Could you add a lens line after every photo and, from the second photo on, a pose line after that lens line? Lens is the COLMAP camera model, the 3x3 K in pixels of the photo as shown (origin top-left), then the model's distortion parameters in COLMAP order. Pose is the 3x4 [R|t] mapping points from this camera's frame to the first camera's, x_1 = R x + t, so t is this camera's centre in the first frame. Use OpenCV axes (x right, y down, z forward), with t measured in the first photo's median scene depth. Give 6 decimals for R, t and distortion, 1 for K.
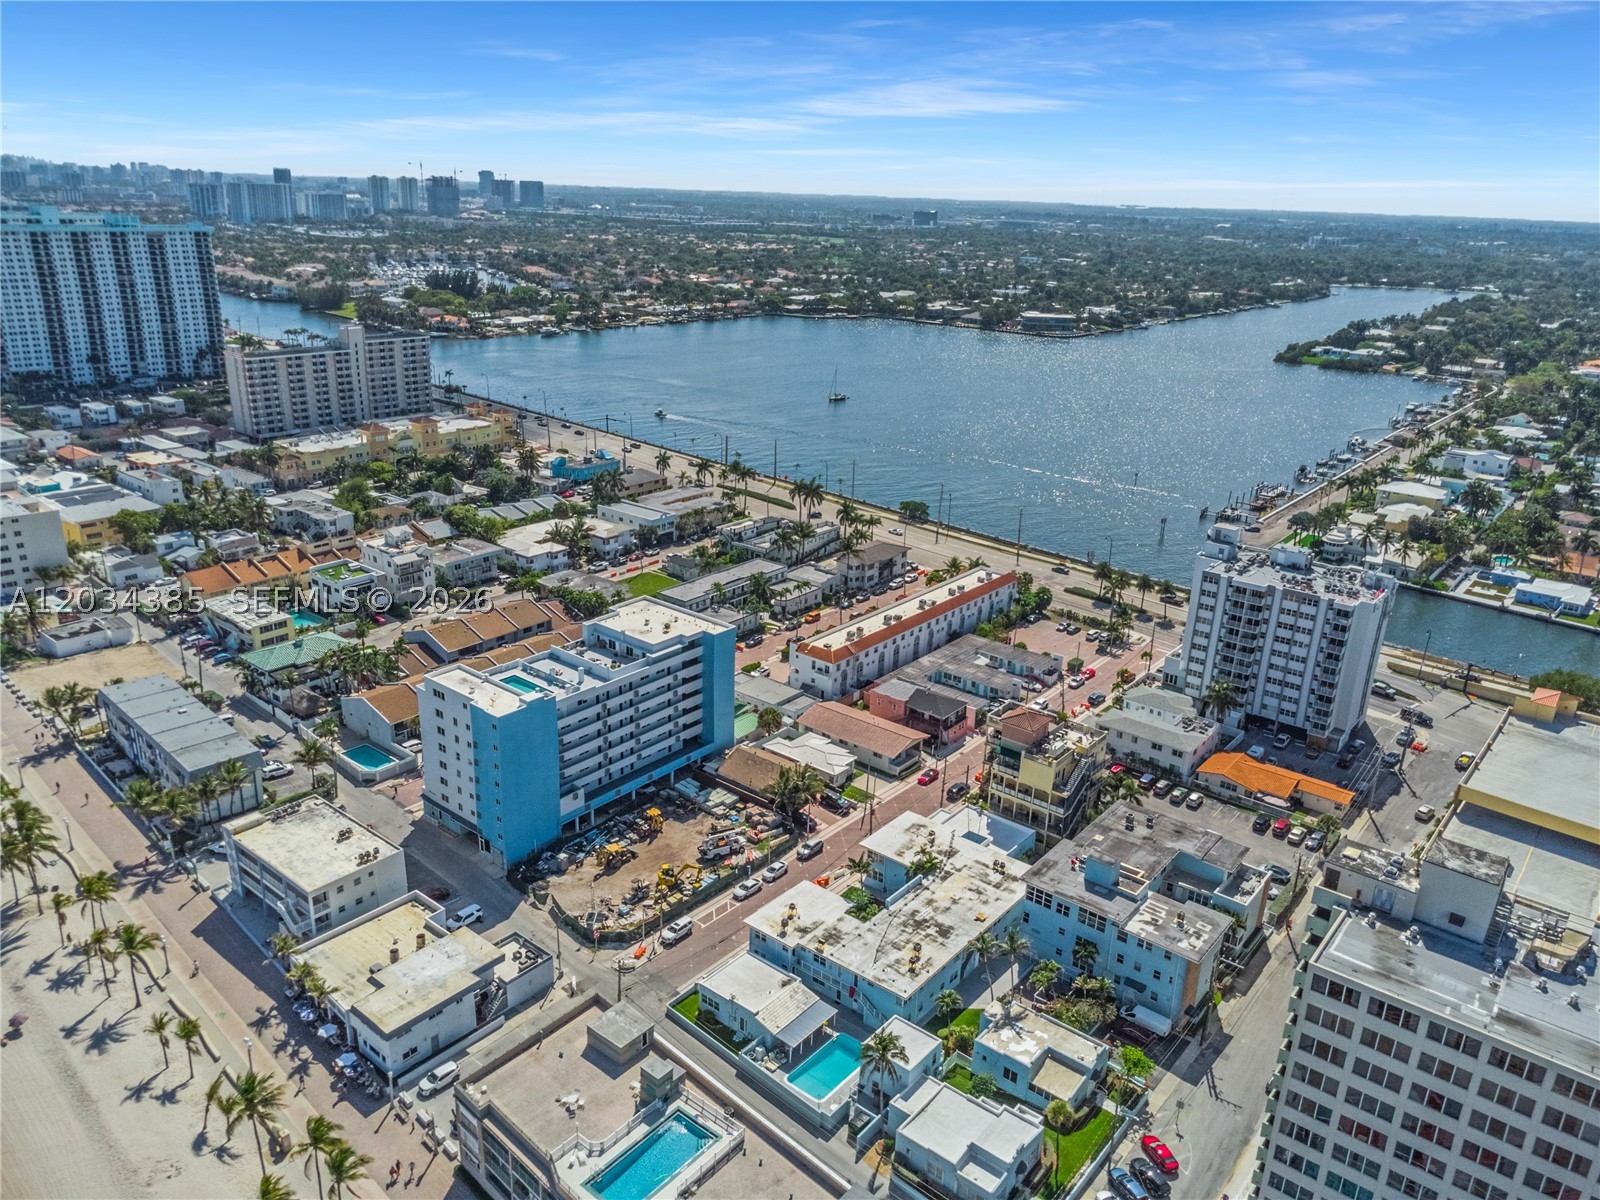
lens RADIAL K [[1156.8, 0, 800.0], [0, 1156.8, 600.0], [0, 0, 1]] dist [0.007679, -0.000372]
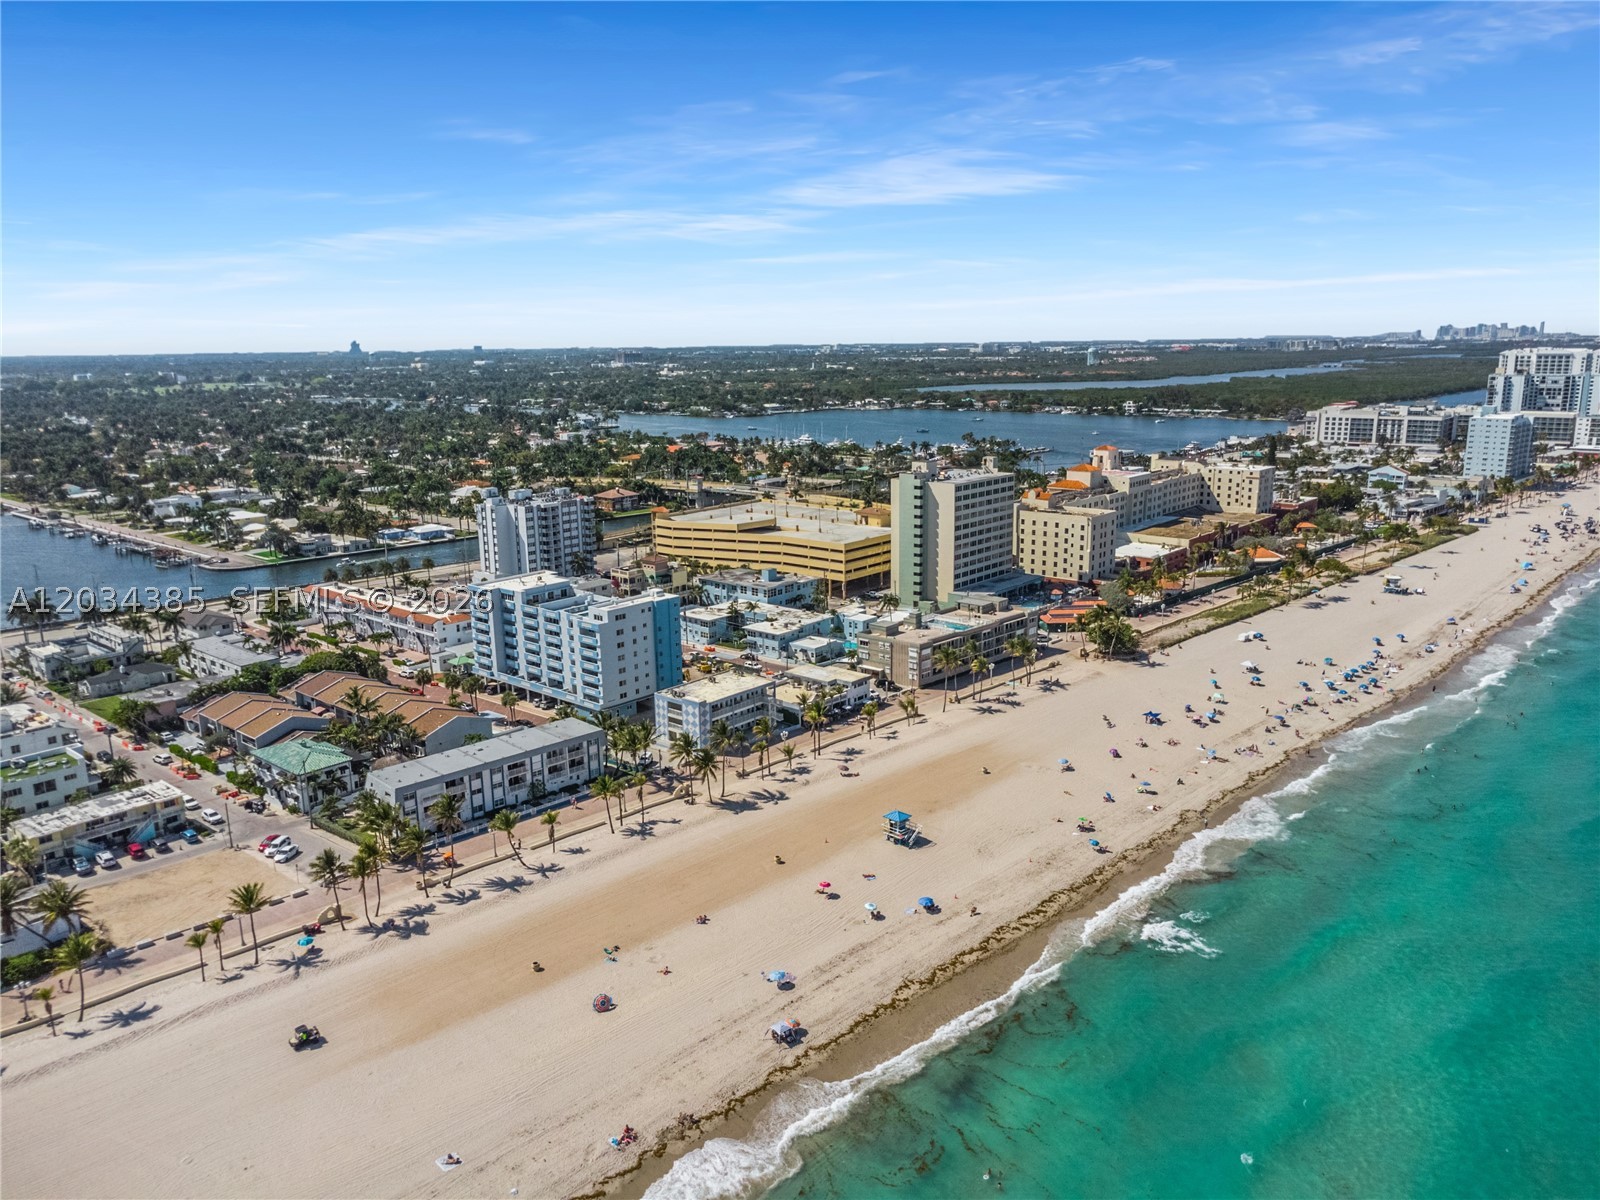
lens RADIAL K [[1158.4, 0, 800.0], [0, 1158.4, 600.0], [0, 0, 1]] dist [0.007588, -0.002519]
pose [[0.028256, -0.251354, 0.967483, -1.432565], [0.349408, 0.909298, 0.226033, -0.157036], [-0.936545, 0.331659, 0.113518, 0.522337]]
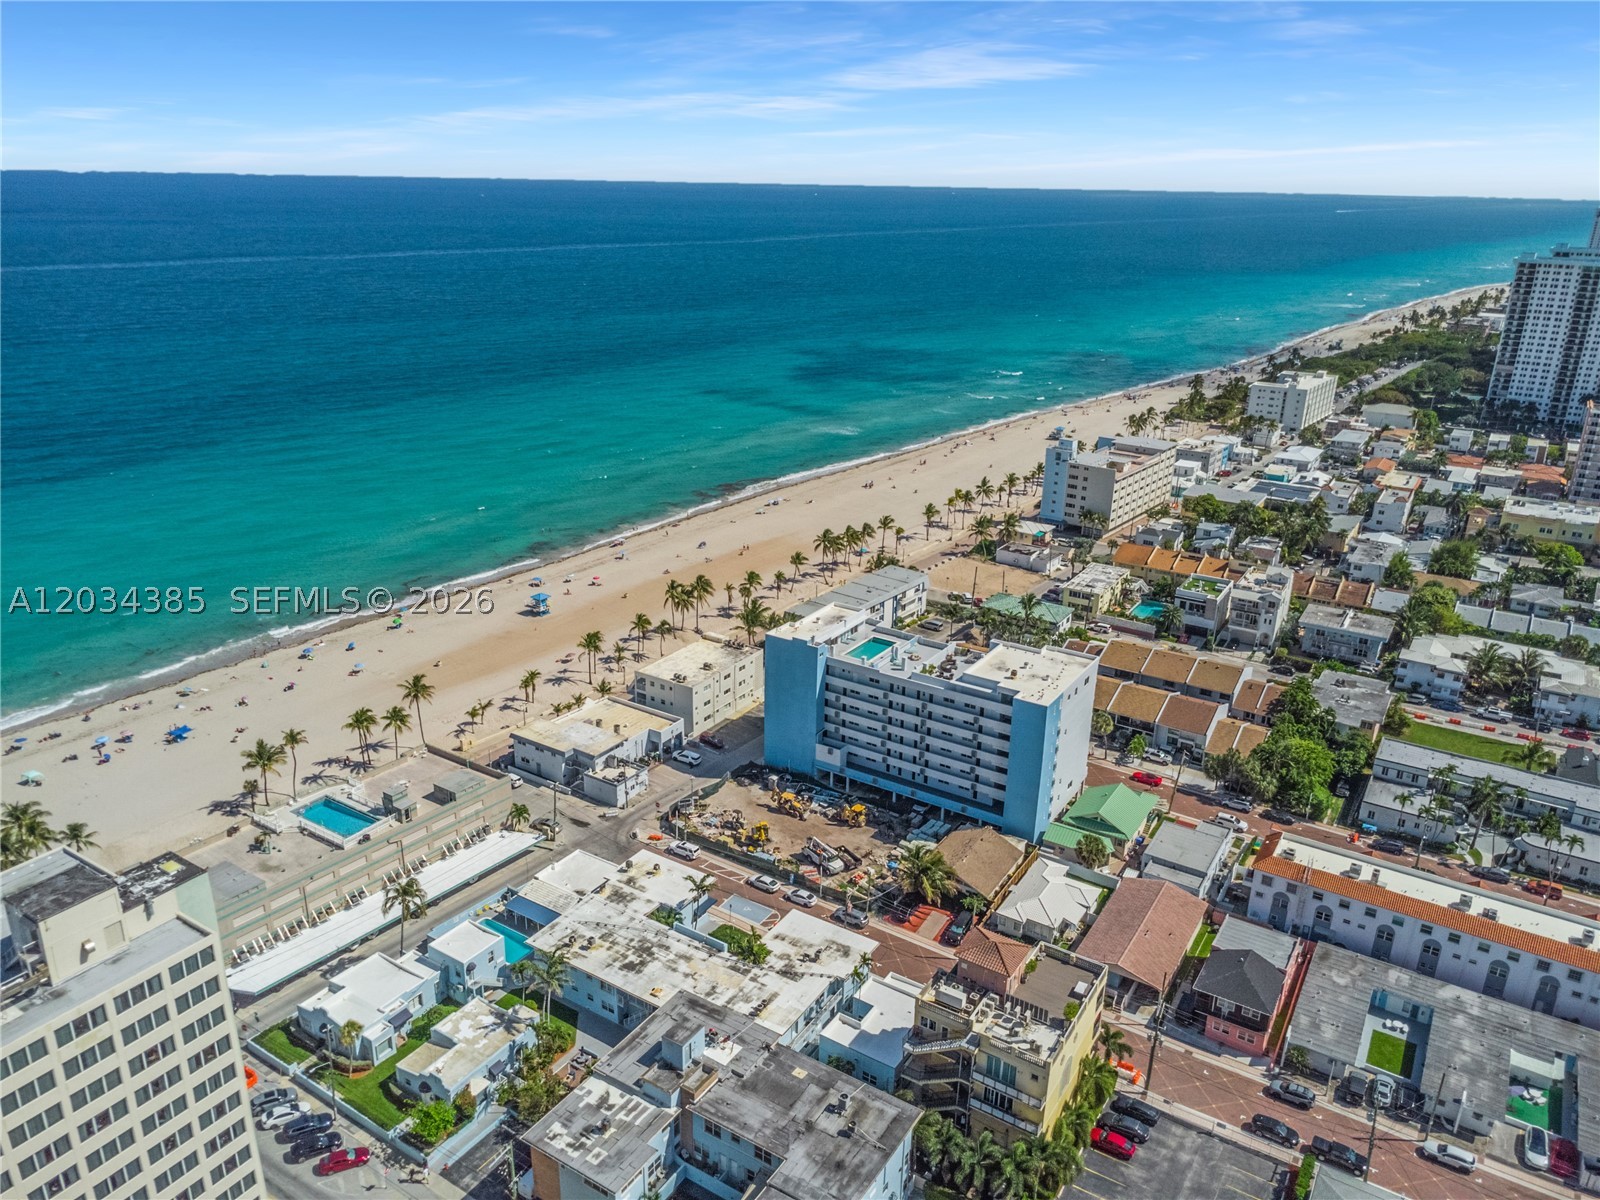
lens RADIAL K [[1156.8, 0, 800.0], [0, 1156.8, 600.0], [0, 0, 1]] dist [0.007679, -0.000372]
pose [[0.114419, 0.310095, -0.943795, 0.674678], [-0.346508, 0.902828, 0.254627, -0.193411], [0.931043, 0.297898, 0.210751, 0.608788]]
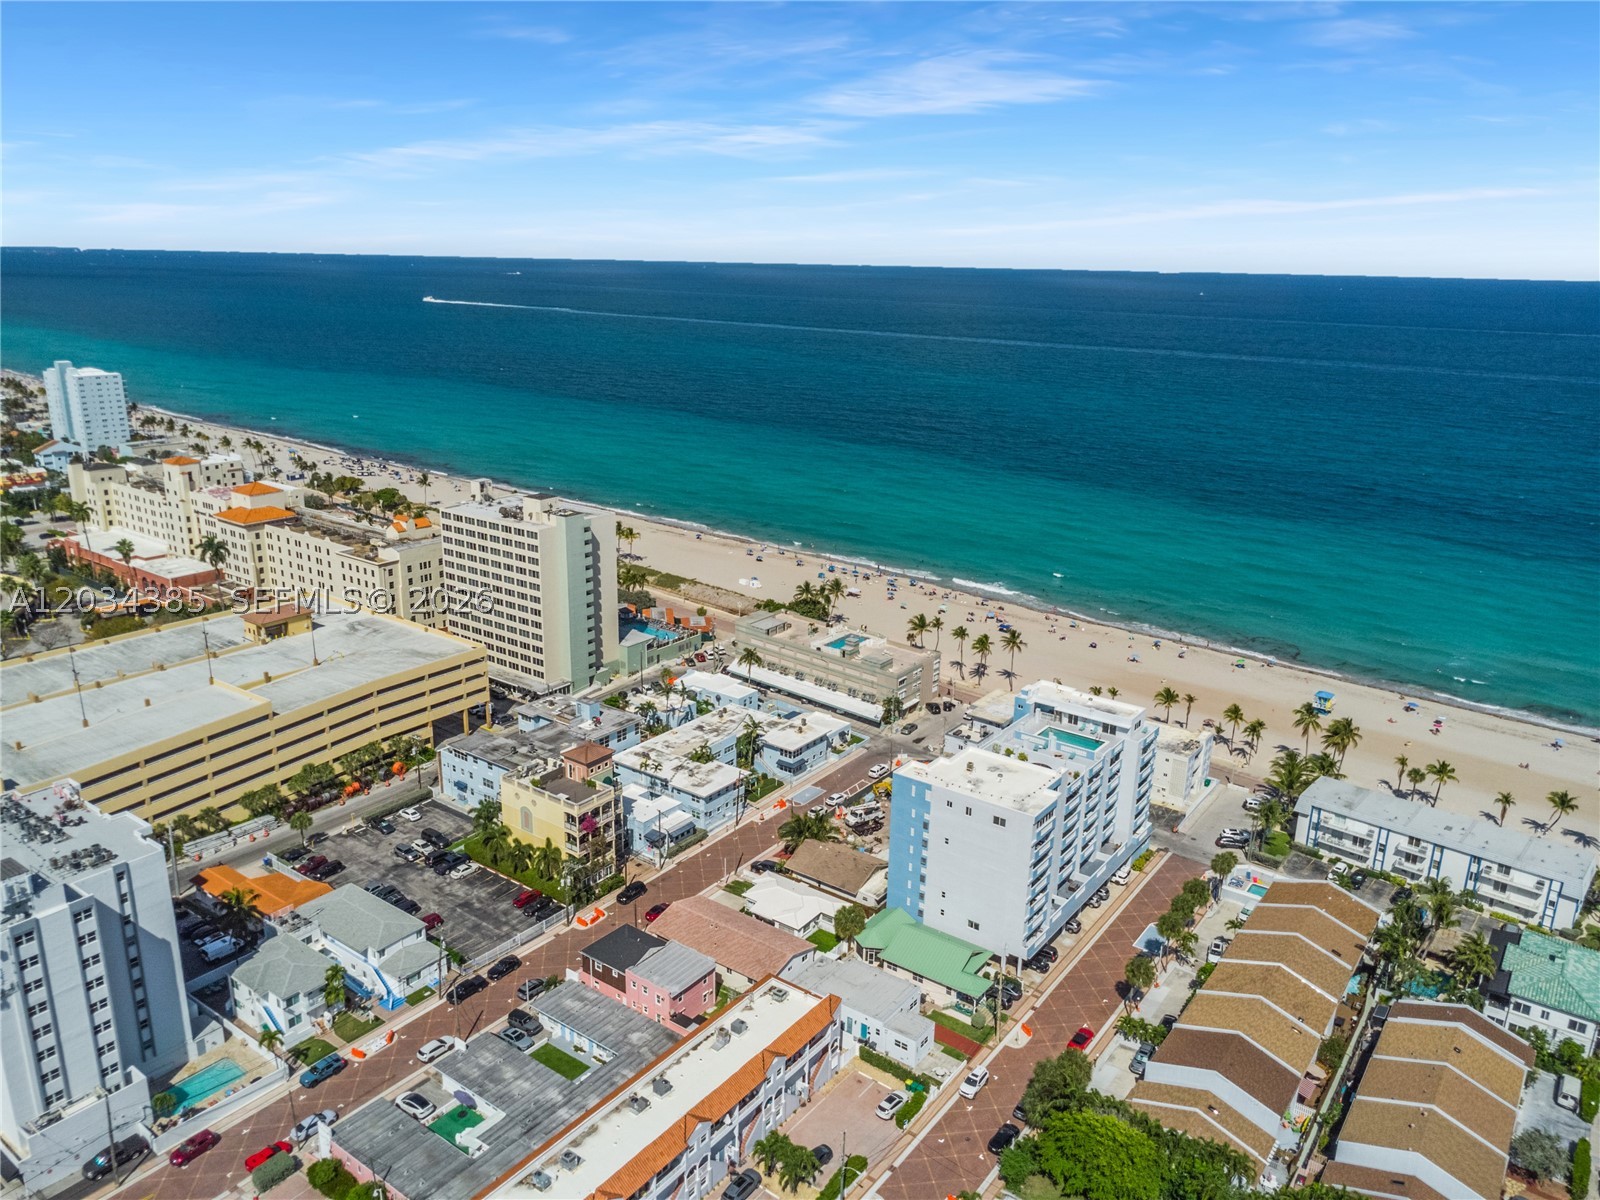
lens RADIAL K [[1158.4, 0, 800.0], [0, 1158.4, 600.0], [0, 0, 1]] dist [0.007588, -0.002519]
pose [[-0.997411, -0.038972, -0.060439, 0.066535], [-0.067105, 0.806564, 0.587326, -0.552754], [0.025858, 0.589861, -0.807091, 1.553597]]
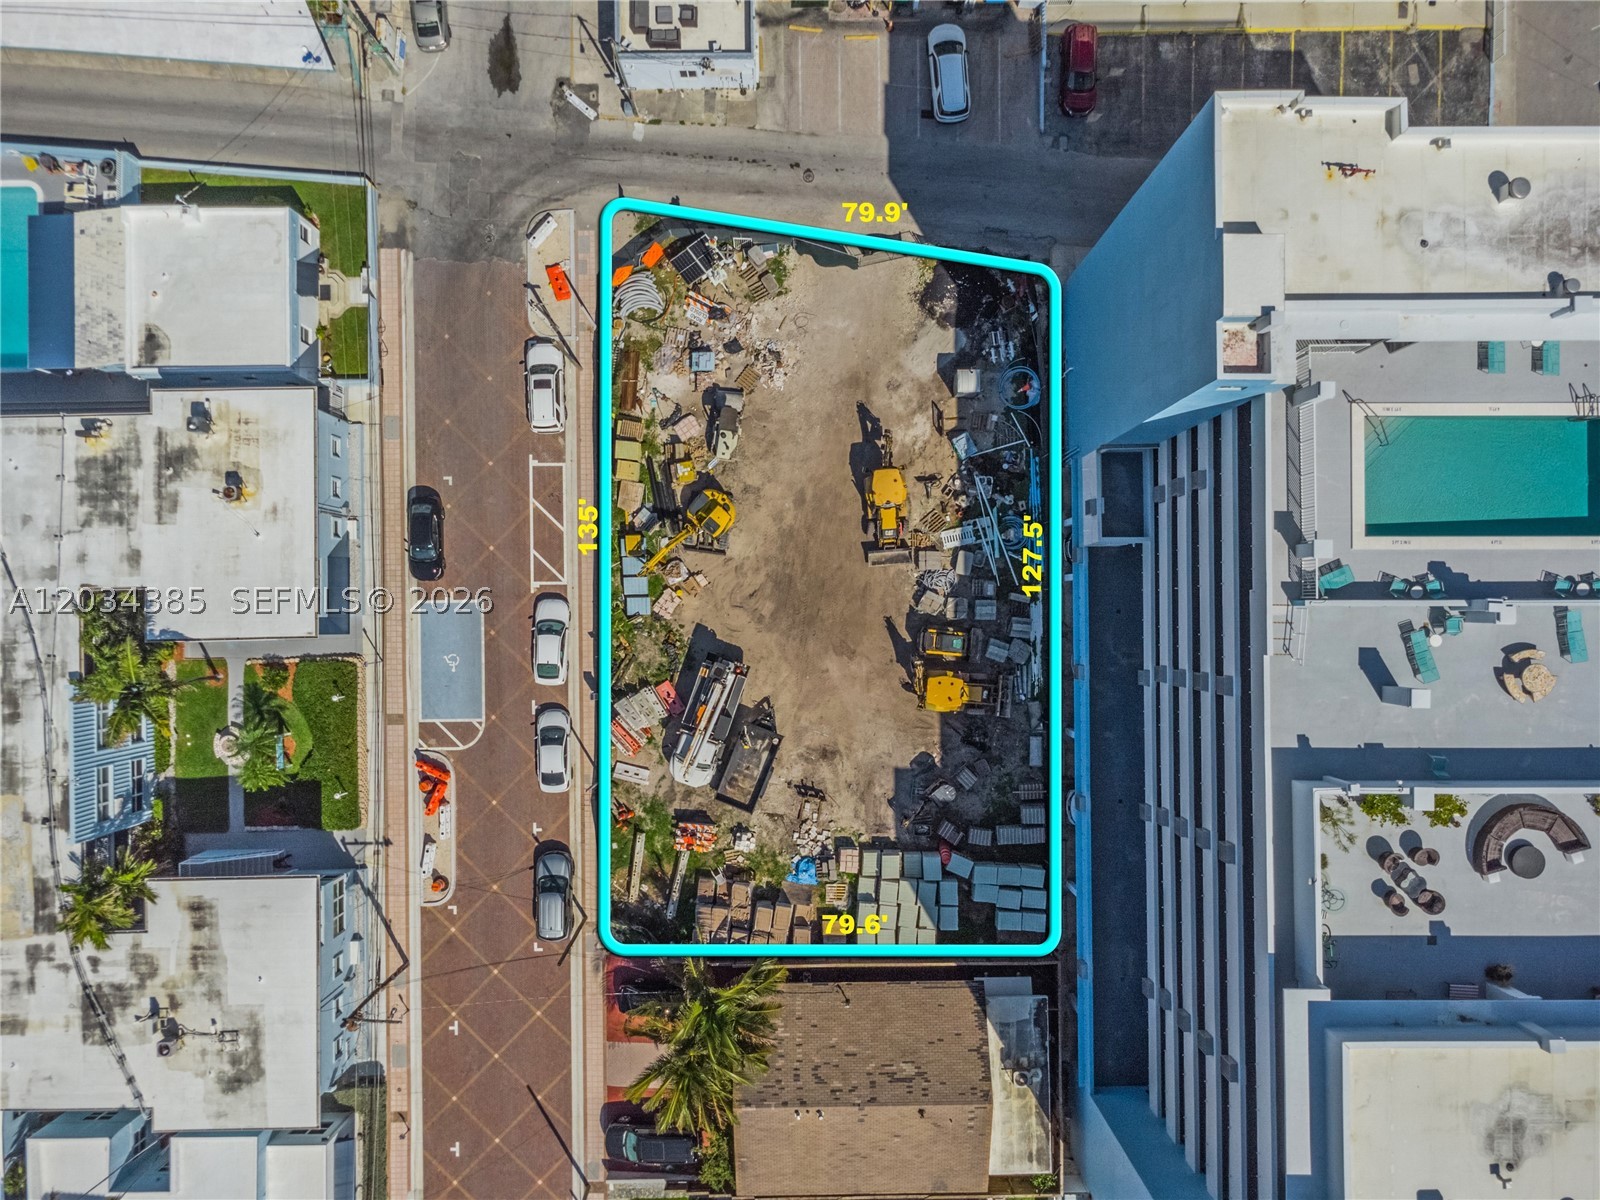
lens RADIAL K [[1156.8, 0, 800.0], [0, 1156.8, 600.0], [0, 0, 1]] dist [0.007679, -0.000372]
pose [[-0.769333, 0.637895, -0.034891, -0.086490], [-0.235028, -0.231826, 0.943938, -0.115410], [0.594044, 0.734403, 0.328274, 0.743307]]
